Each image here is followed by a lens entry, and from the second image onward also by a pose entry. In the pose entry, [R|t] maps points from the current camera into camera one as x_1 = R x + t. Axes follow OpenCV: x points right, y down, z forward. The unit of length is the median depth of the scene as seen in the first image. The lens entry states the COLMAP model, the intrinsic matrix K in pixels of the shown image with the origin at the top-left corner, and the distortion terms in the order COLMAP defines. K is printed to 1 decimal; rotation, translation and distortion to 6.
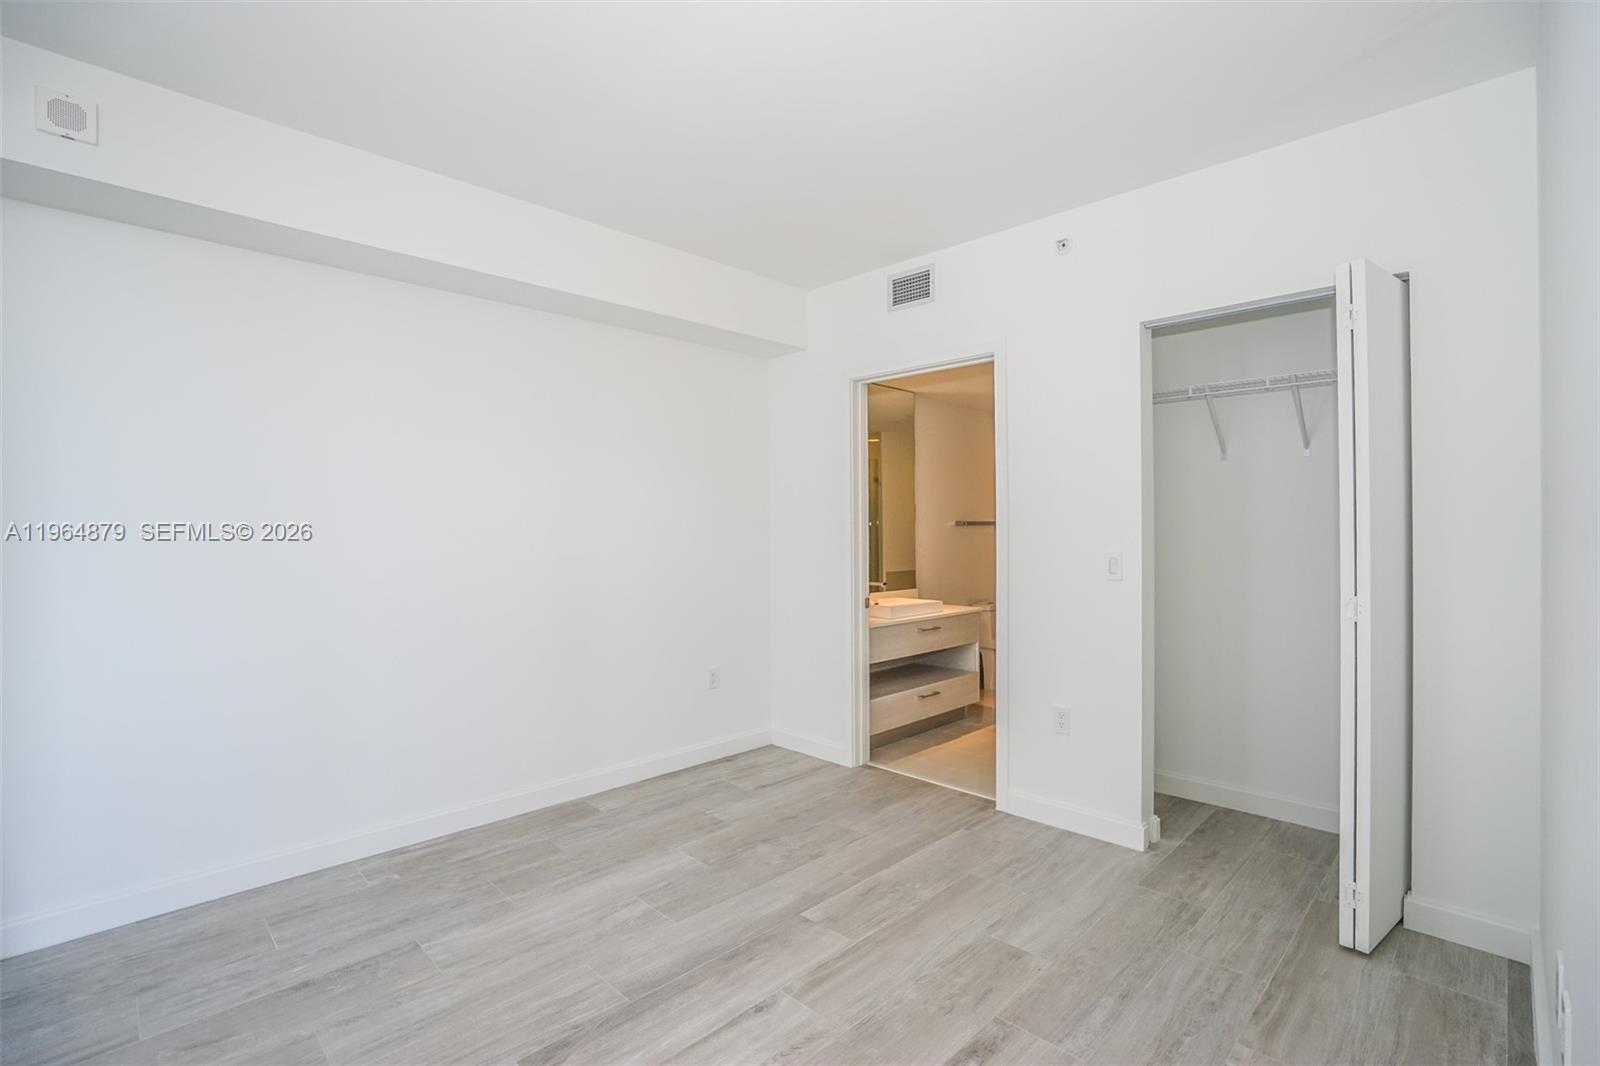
lens RADIAL K [[734.0, 0, 802.2], [0, 734.0, 529.4], [0, 0, 1]] dist [-0.054971, 0.019038]
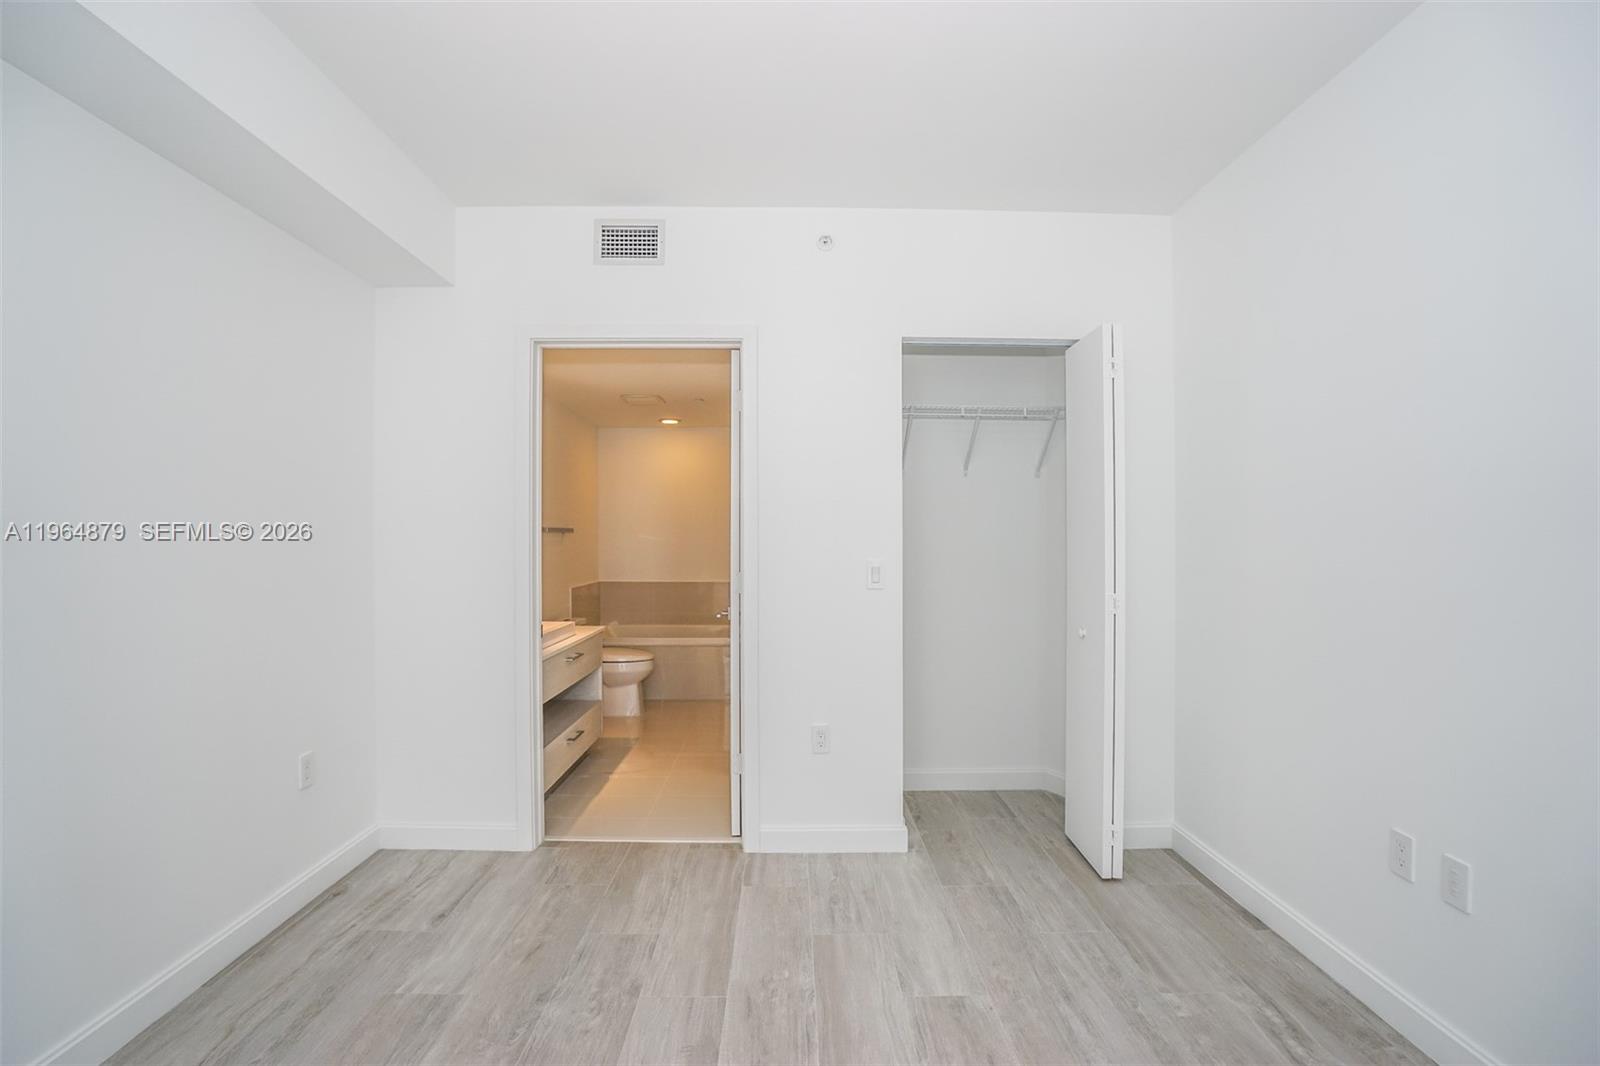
lens RADIAL K [[734.0, 0, 798.7], [0, 734.0, 525.7], [0, 0, 1]] dist [-0.054971, 0.019038]
pose [[0.699220, 0.016856, 0.714708, -0.344996], [-0.006470, 0.999830, -0.017252, 0.001249], [-0.714877, 0.007439, 0.699211, 0.344616]]
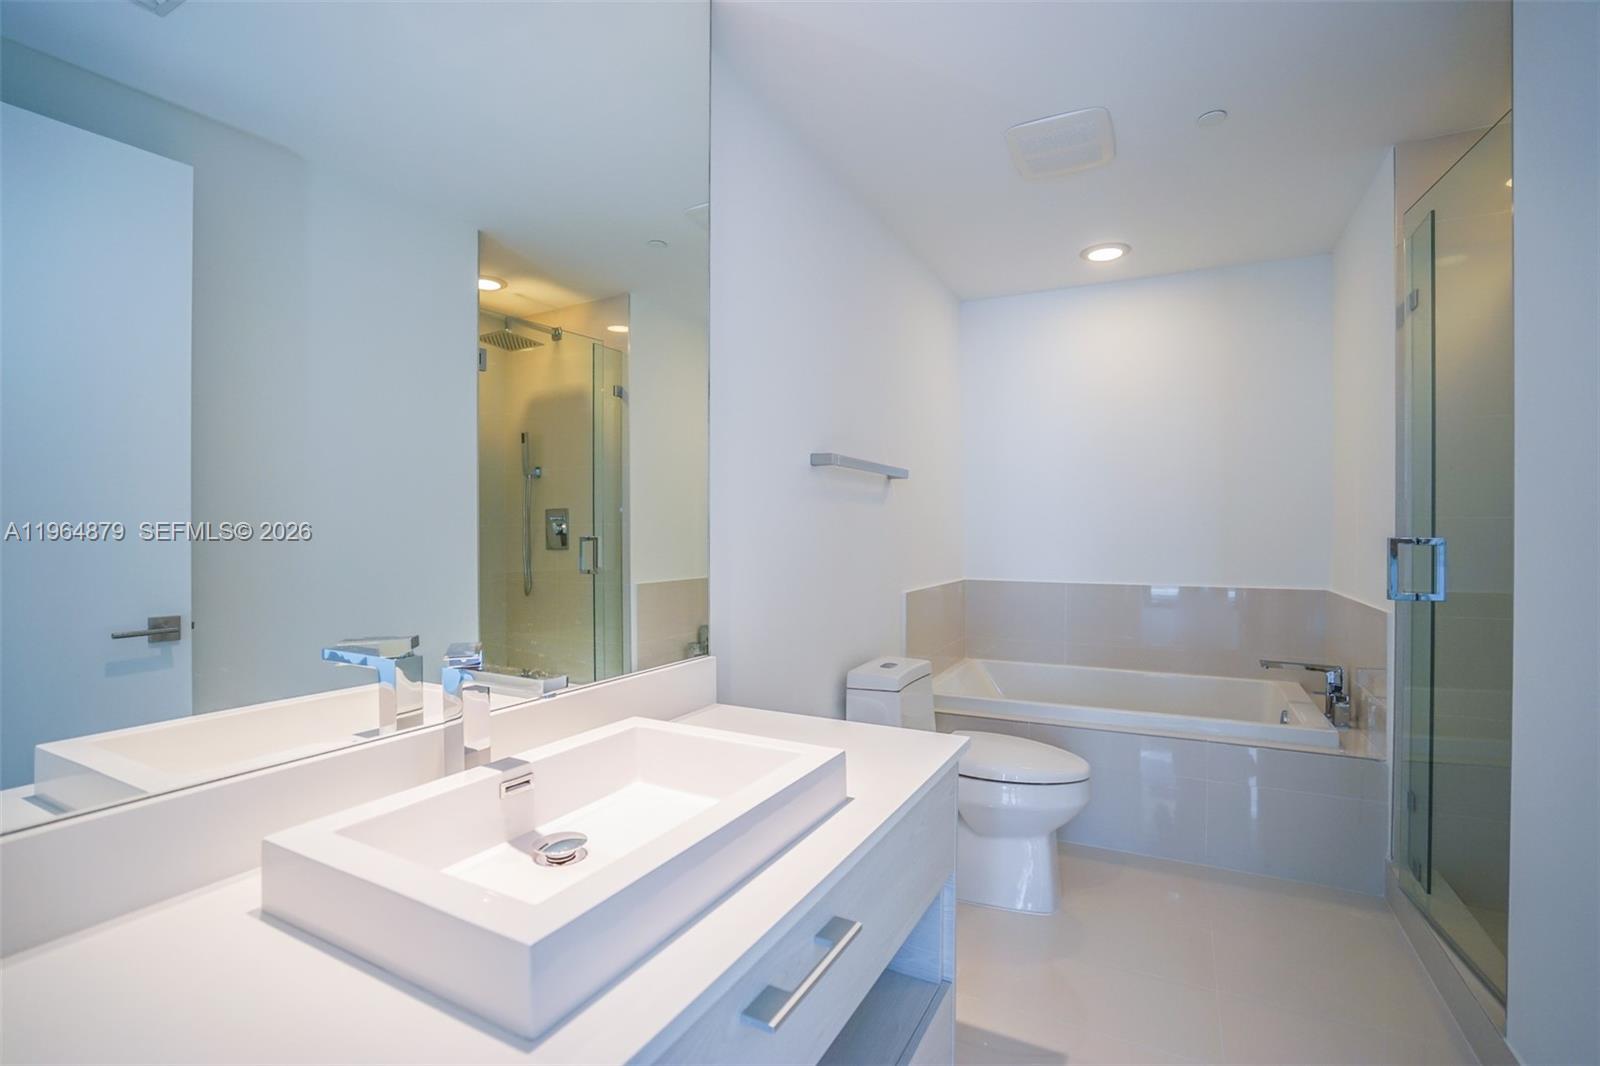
lens RADIAL K [[734.0, 0, 797.9], [0, 734.0, 542.6], [0, 0, 1]] dist [-0.054971, 0.019038]
pose [[0.965341, -0.005905, 0.260926, 0.186610], [0.006065, 0.999982, 0.000193, 0.066686], [-0.260923, 0.001397, 0.965359, 1.168437]]
